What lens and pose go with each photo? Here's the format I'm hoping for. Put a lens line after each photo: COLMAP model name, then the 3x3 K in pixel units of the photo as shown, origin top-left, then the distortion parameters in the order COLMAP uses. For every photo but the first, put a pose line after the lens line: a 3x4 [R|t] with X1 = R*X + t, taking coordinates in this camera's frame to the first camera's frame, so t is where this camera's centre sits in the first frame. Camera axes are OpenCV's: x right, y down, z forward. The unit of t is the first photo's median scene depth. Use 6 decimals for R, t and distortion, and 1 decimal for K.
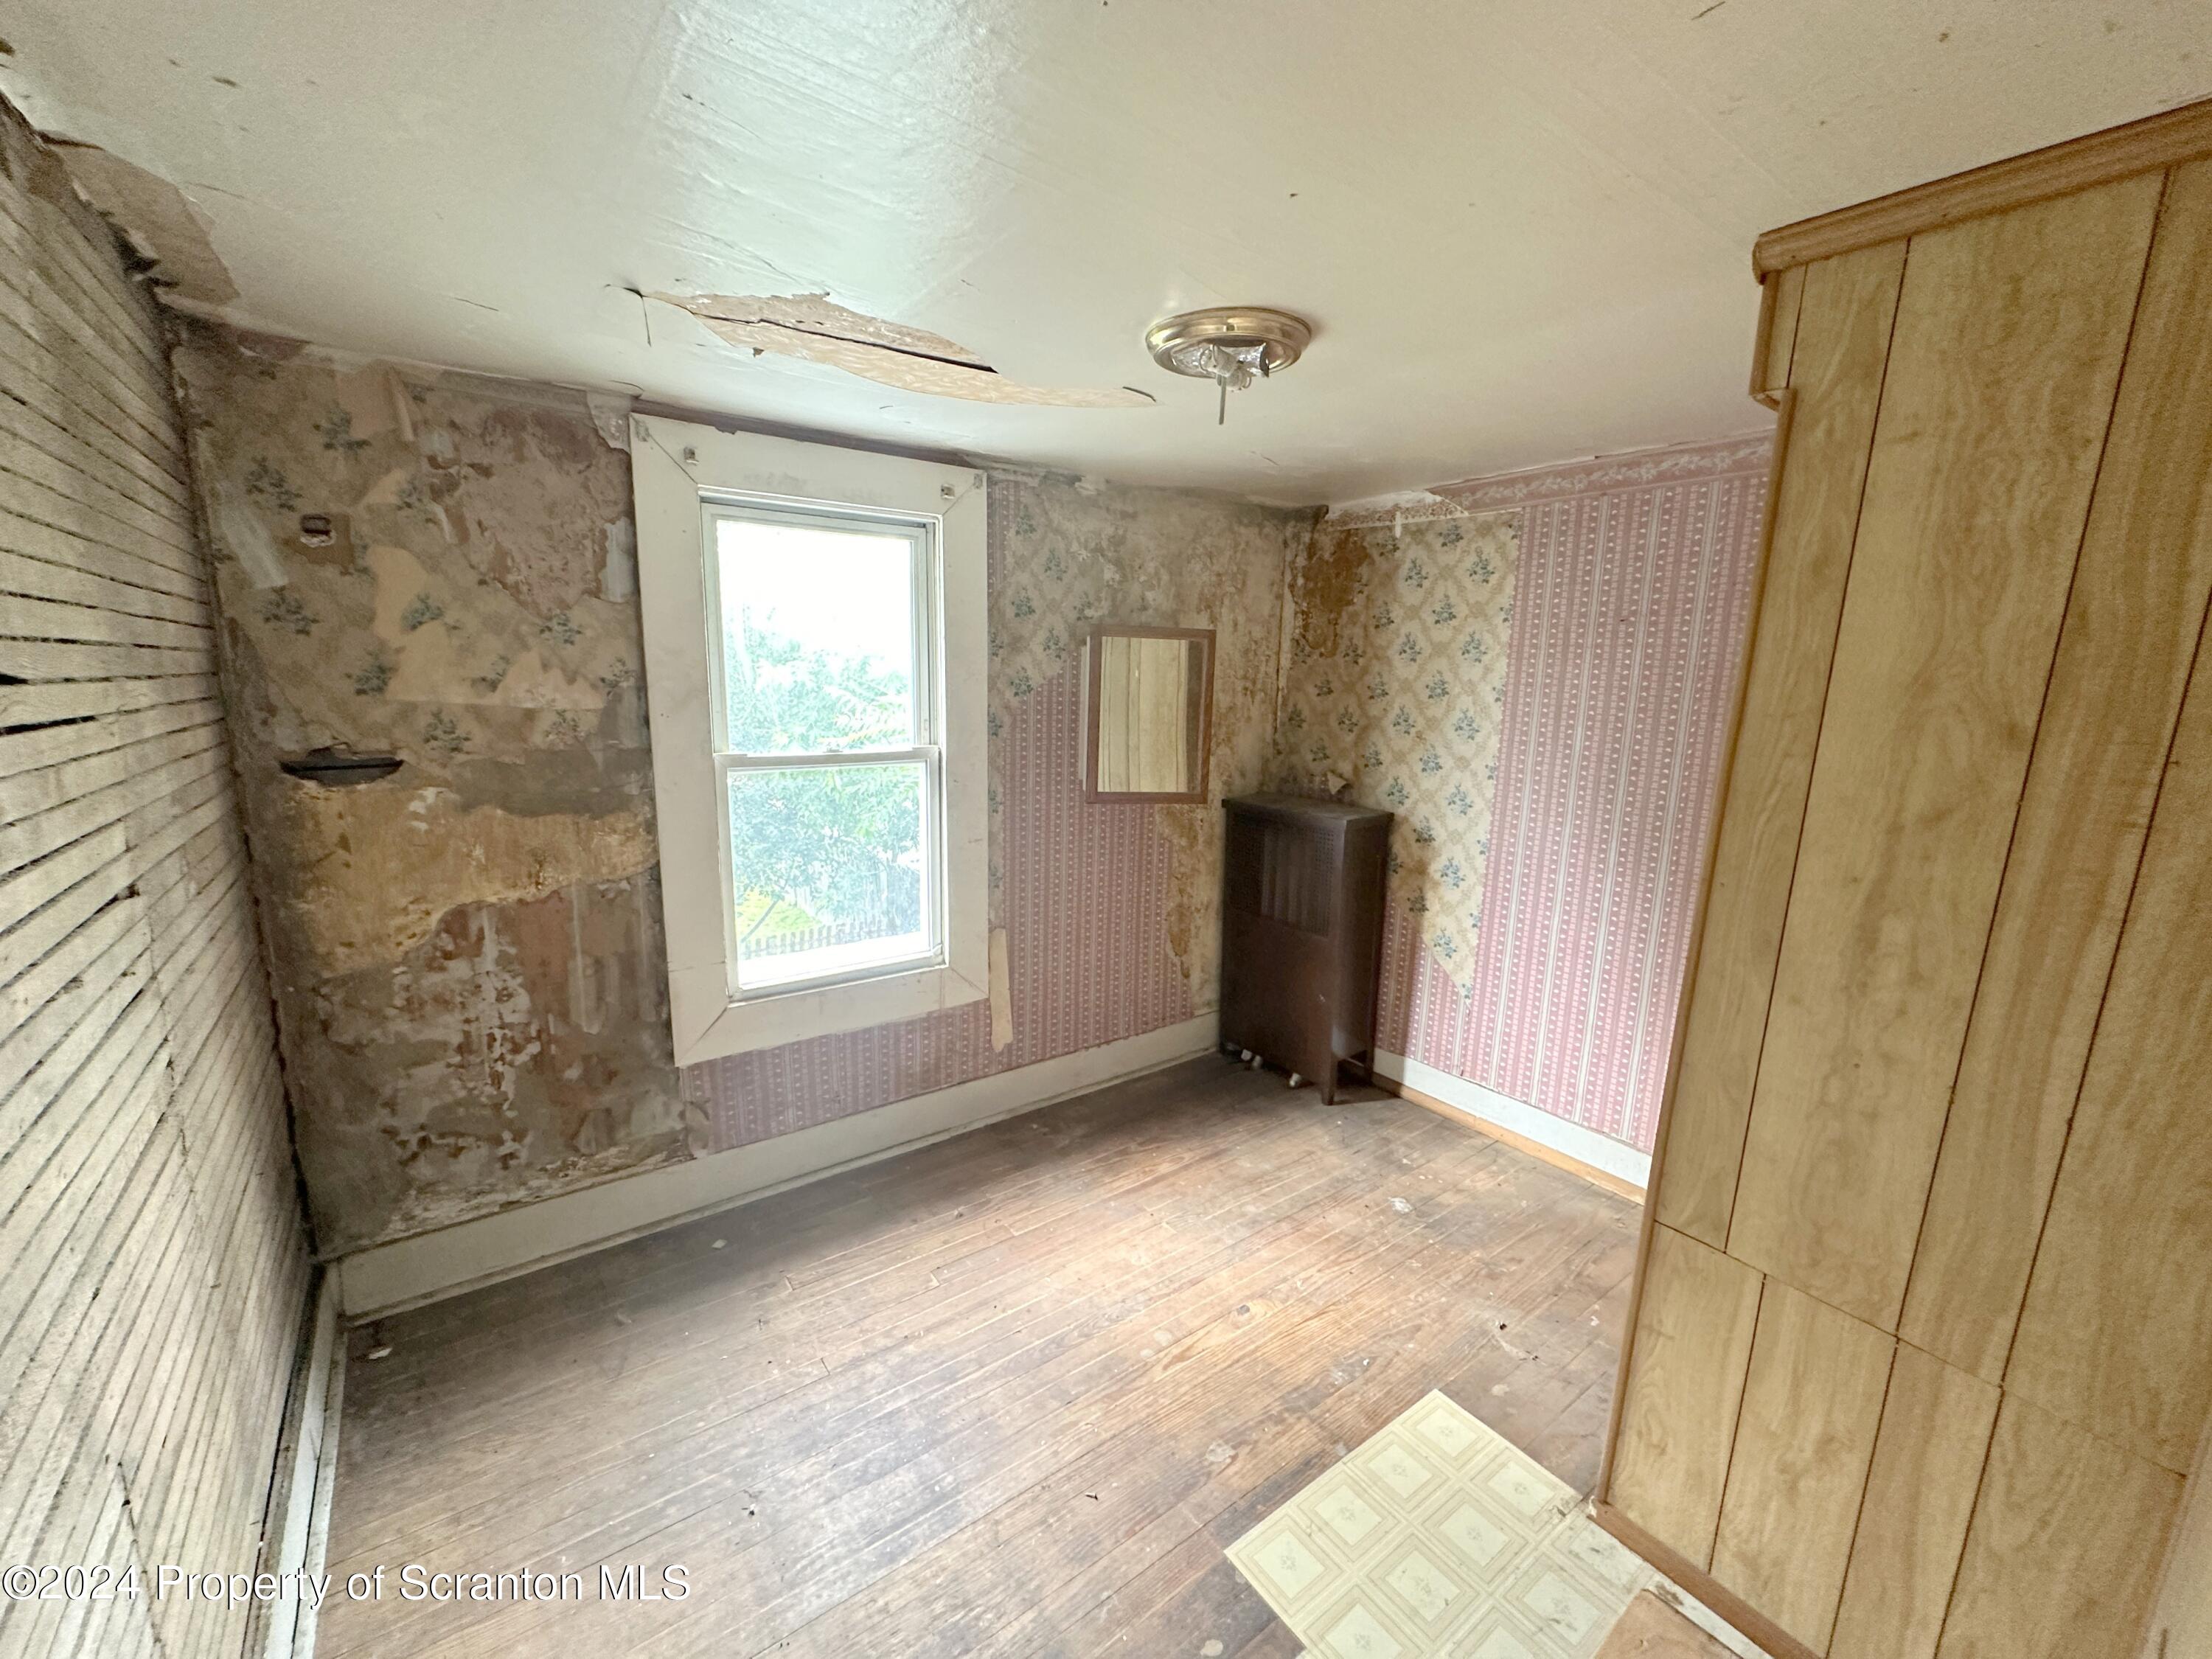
lens RADIAL K [[888.2, 0, 1104.1], [0, 888.2, 834.7], [0, 0, 1]] dist [0.000756, 0.000039]
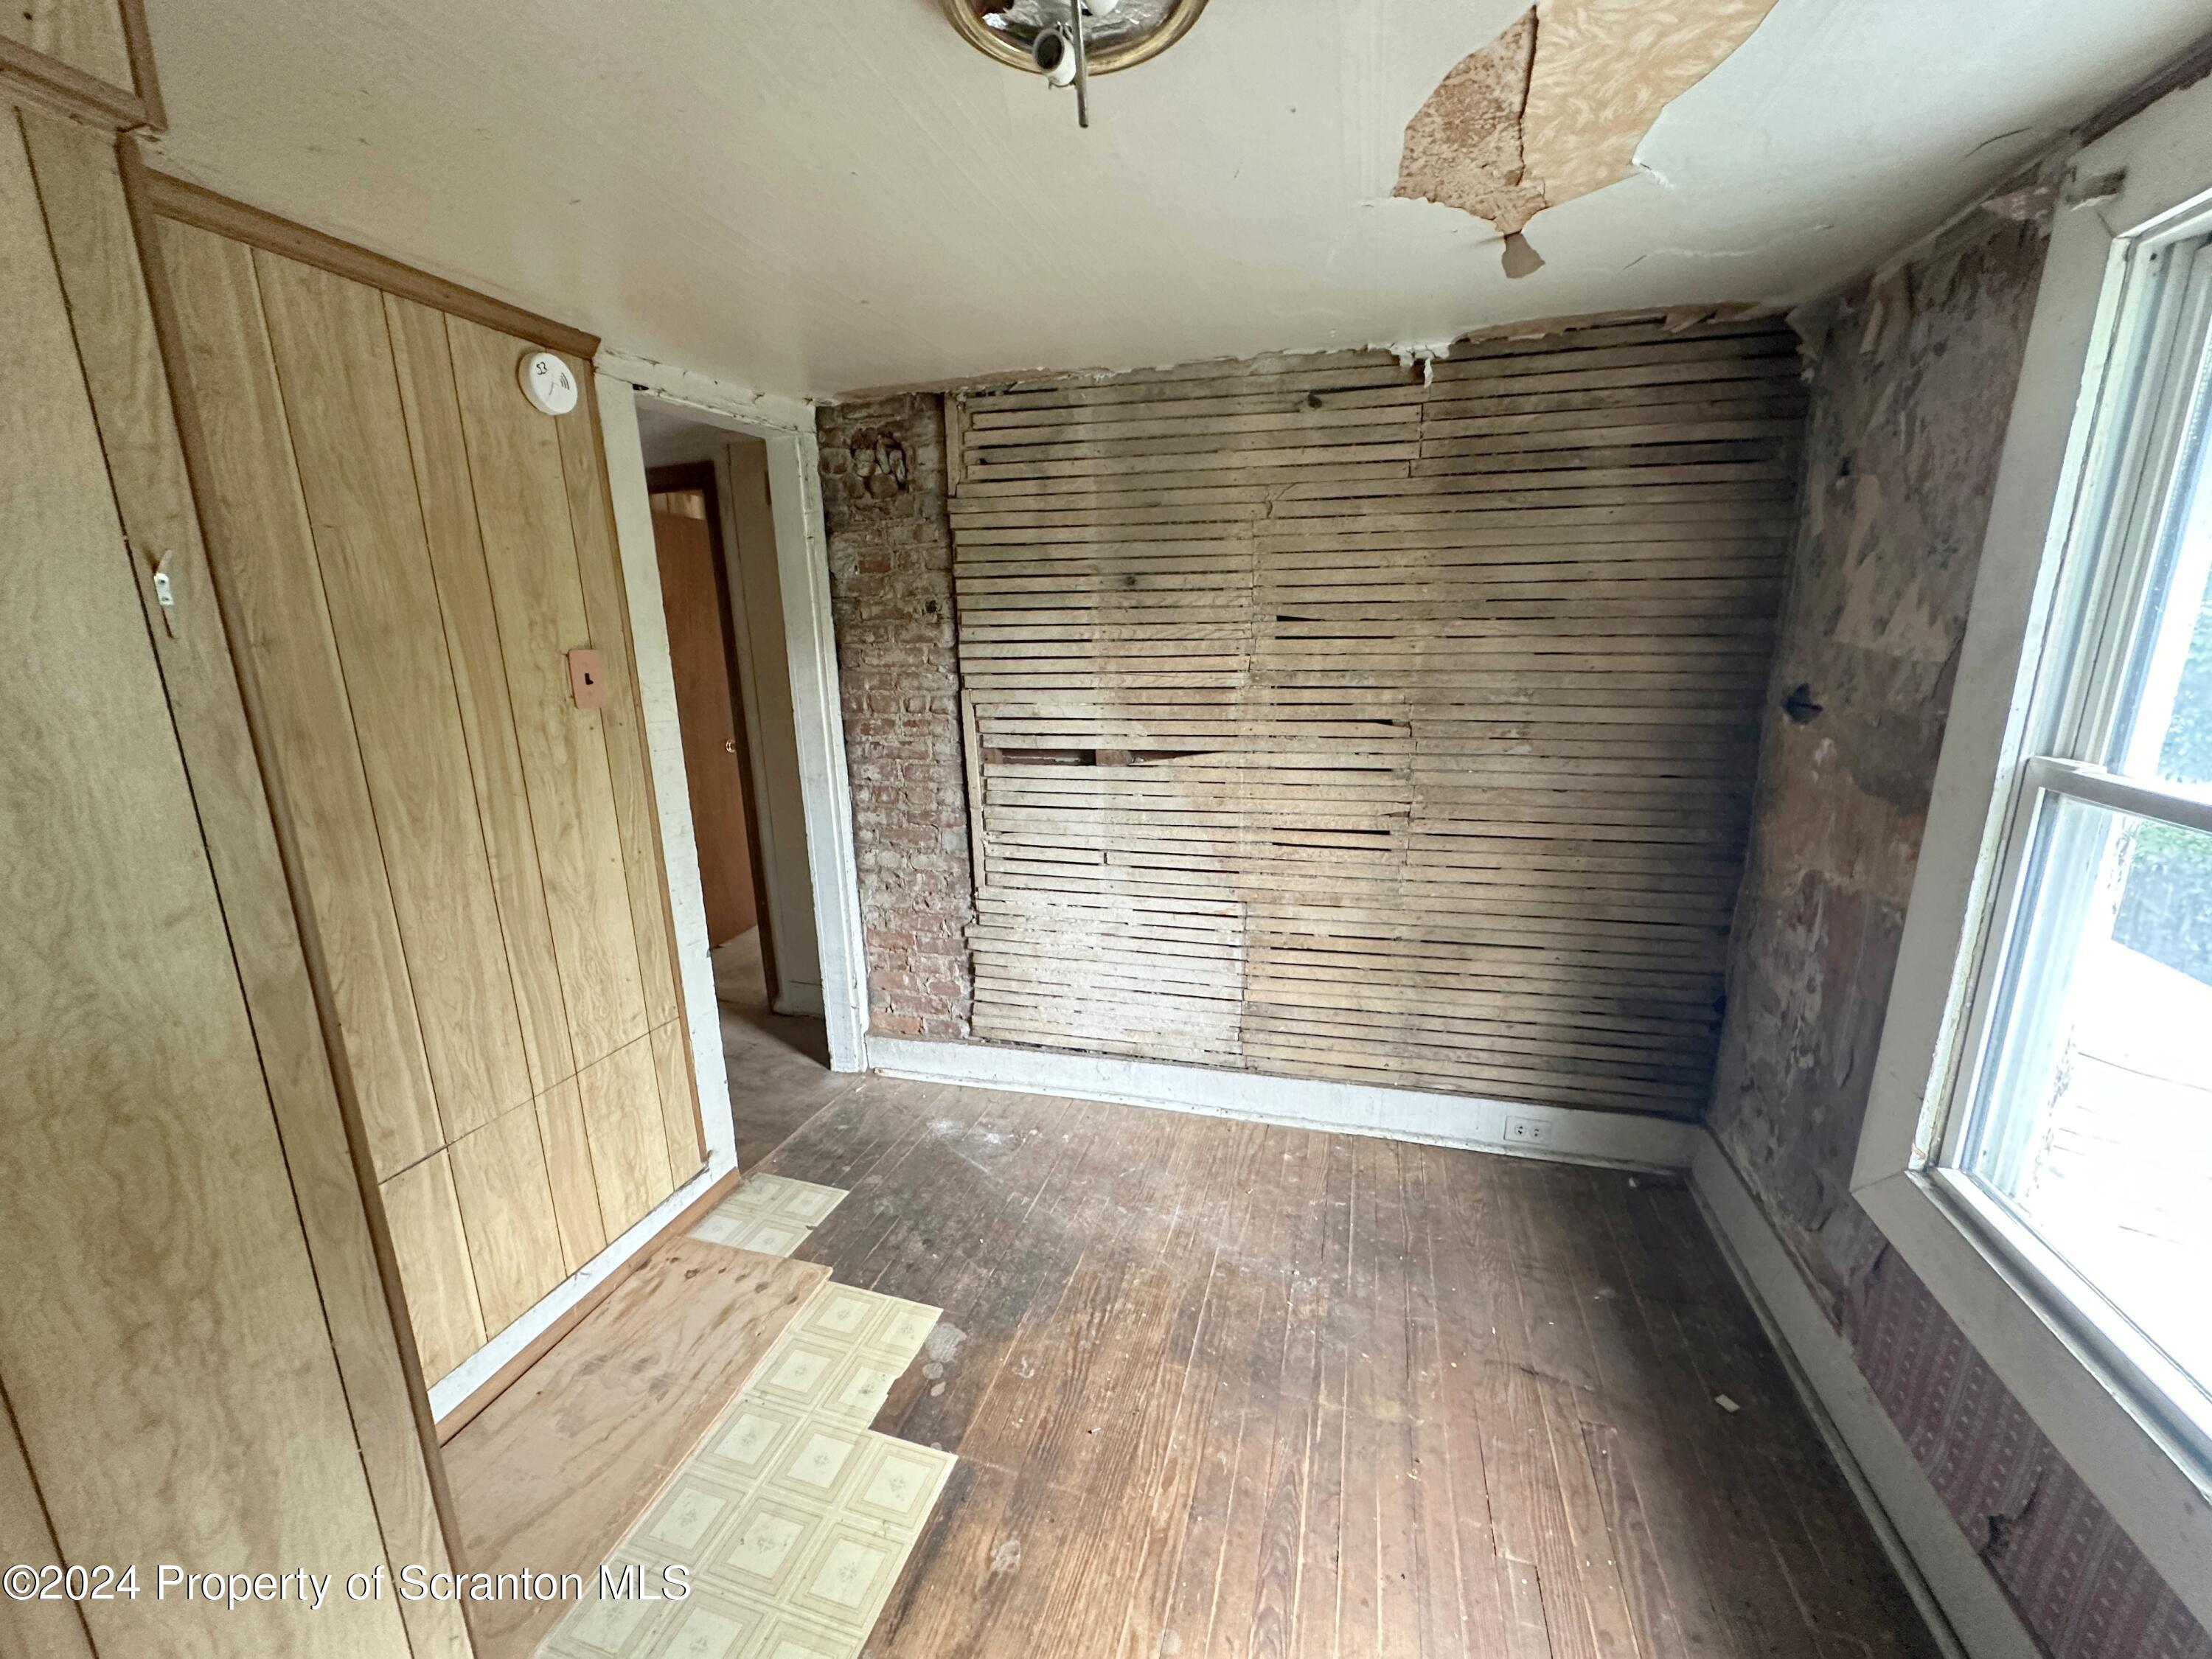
lens RADIAL K [[888.2, 0, 1104.1], [0, 888.2, 834.7], [0, 0, 1]] dist [0.000756, 0.000039]
pose [[-0.800573, 0.132769, -0.584342, 0.454381], [-0.110677, 0.925608, 0.361939, -0.238445], [0.588926, 0.354432, -0.726322, 1.422702]]
